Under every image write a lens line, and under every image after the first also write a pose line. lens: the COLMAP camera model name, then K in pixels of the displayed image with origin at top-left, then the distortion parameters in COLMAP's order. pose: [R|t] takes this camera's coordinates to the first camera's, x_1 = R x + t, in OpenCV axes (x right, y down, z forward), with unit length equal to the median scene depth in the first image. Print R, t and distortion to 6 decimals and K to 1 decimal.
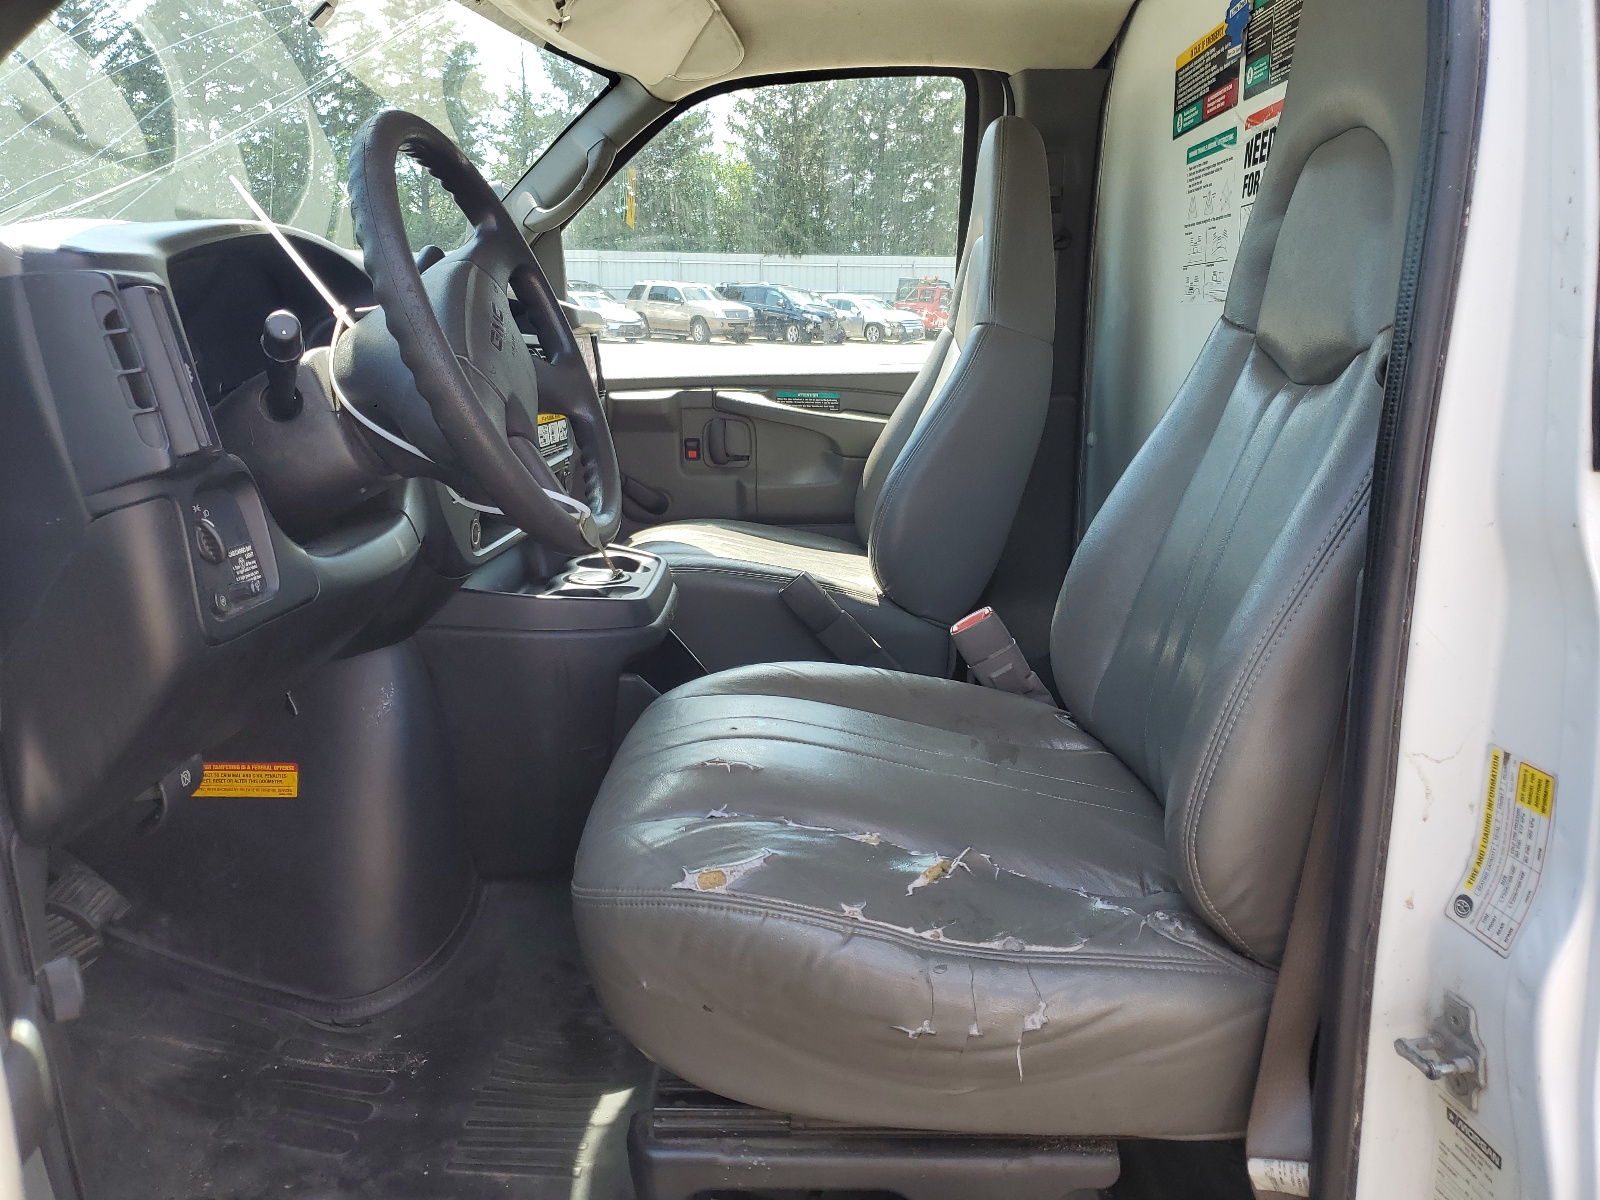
lens RADIAL K [[1237.3, 0, 799.2], [0, 1237.3, 603.2], [0, 0, 1]] dist [0.007148, -0.011326]
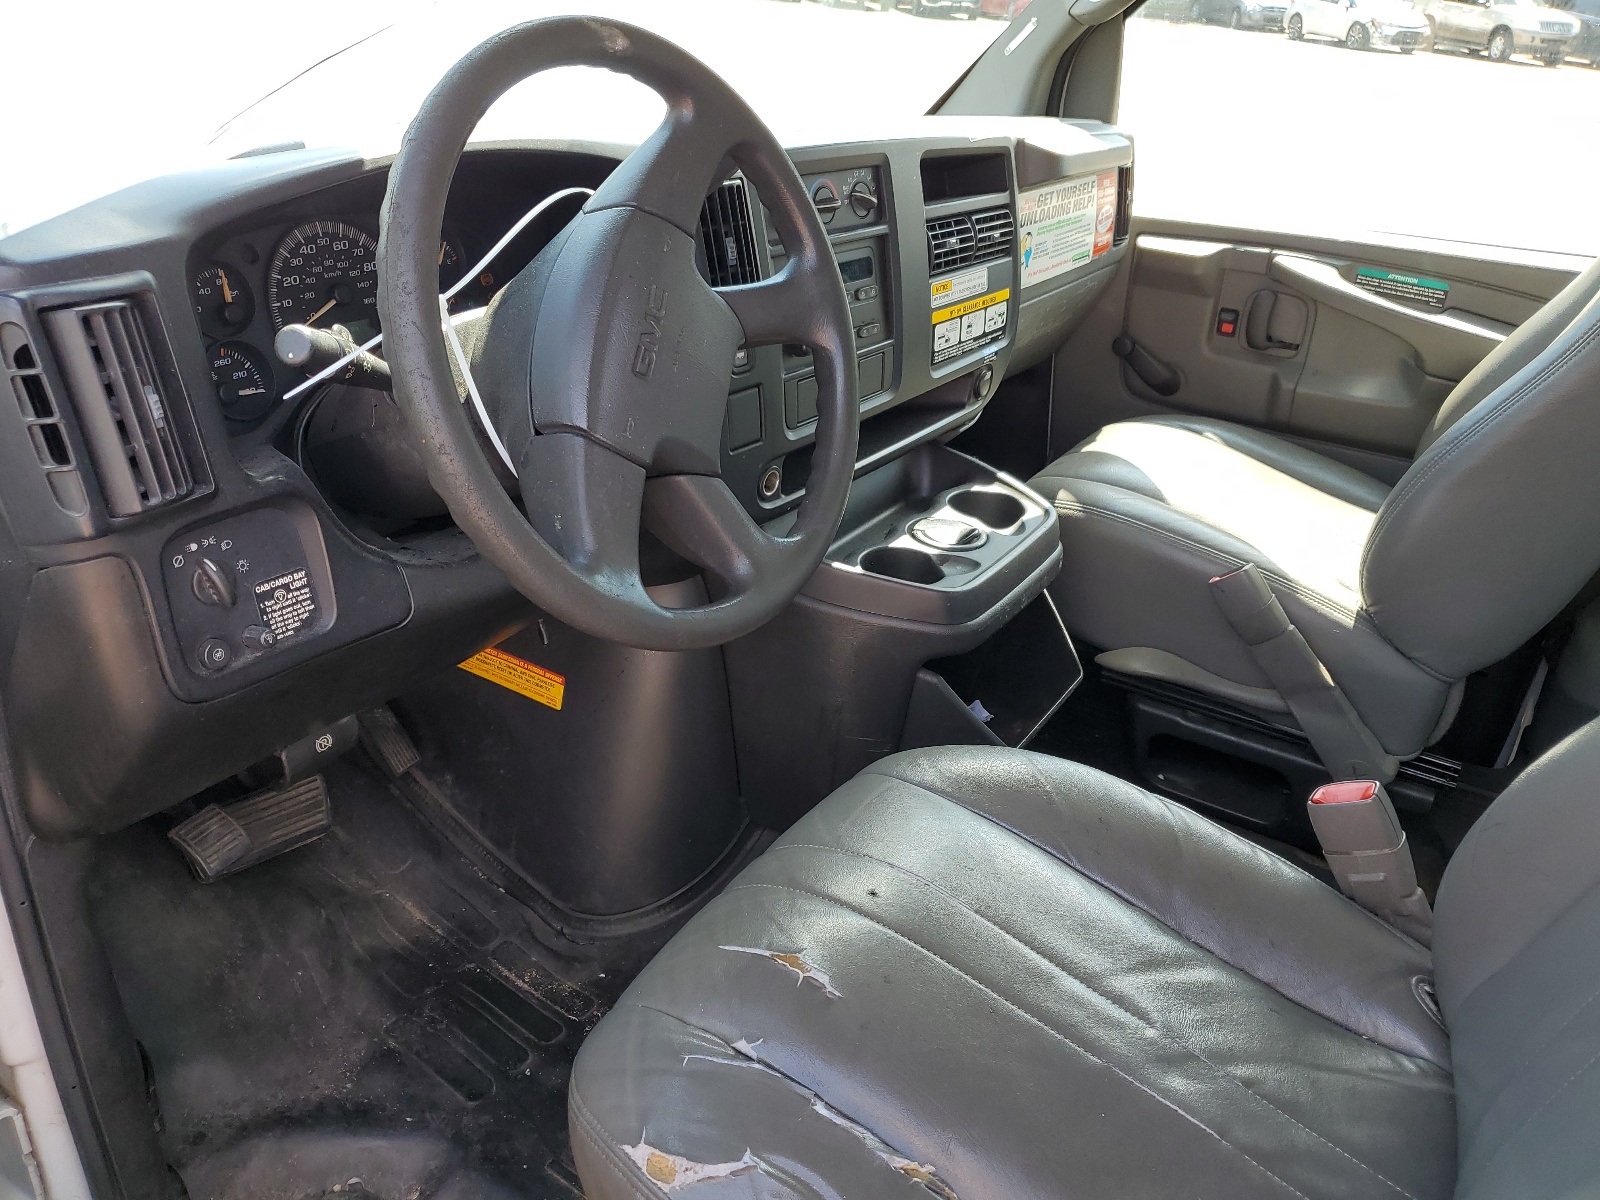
lens RADIAL K [[1237.3, 0, 799.4], [0, 1237.3, 600.1], [0, 0, 1]] dist [0.007148, -0.011326]
pose [[0.844244, 0.280776, -0.456527, 0.094632], [-0.172159, 0.948722, 0.265118, -0.120846], [0.507556, -0.145229, 0.849291, 0.168927]]
